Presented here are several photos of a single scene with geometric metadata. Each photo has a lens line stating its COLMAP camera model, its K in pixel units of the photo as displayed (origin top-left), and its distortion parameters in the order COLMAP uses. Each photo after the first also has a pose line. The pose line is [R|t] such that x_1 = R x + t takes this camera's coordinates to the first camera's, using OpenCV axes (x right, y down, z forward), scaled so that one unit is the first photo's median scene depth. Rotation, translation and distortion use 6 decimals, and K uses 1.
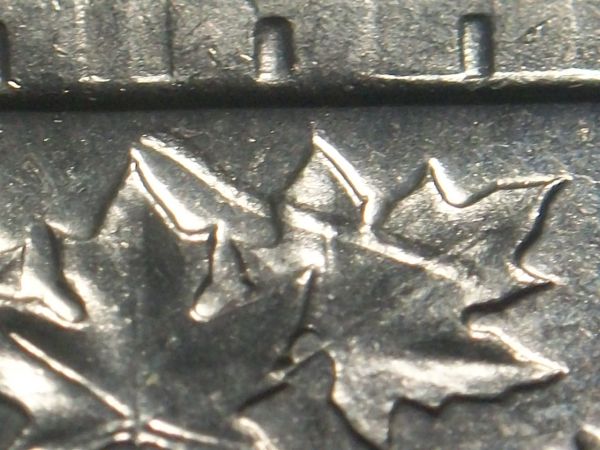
lens RADIAL K [[2426.2, 0, 294.1], [0, 2426.2, 228.6], [0, 0, 1]] dist [0.250811, 0.000000]
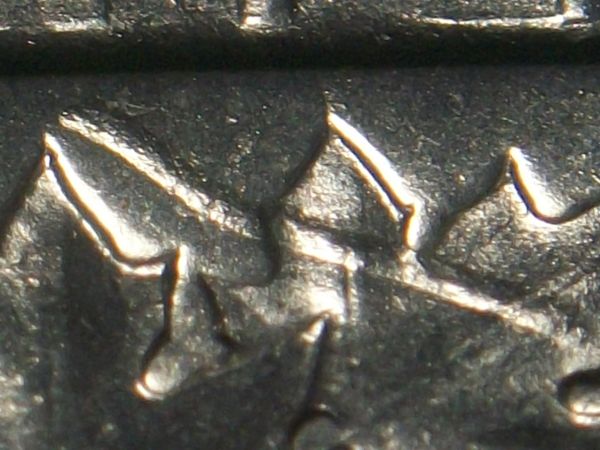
lens RADIAL K [[2426.2, 0, 303.0], [0, 2426.2, 225.3], [0, 0, 1]] dist [0.250811, 0.000000]
pose [[0.997908, 0.000787, -0.064642, 0.043399], [0.000083, 0.999910, 0.013442, -0.016965], [0.064647, -0.013419, 0.997818, 0.352006]]
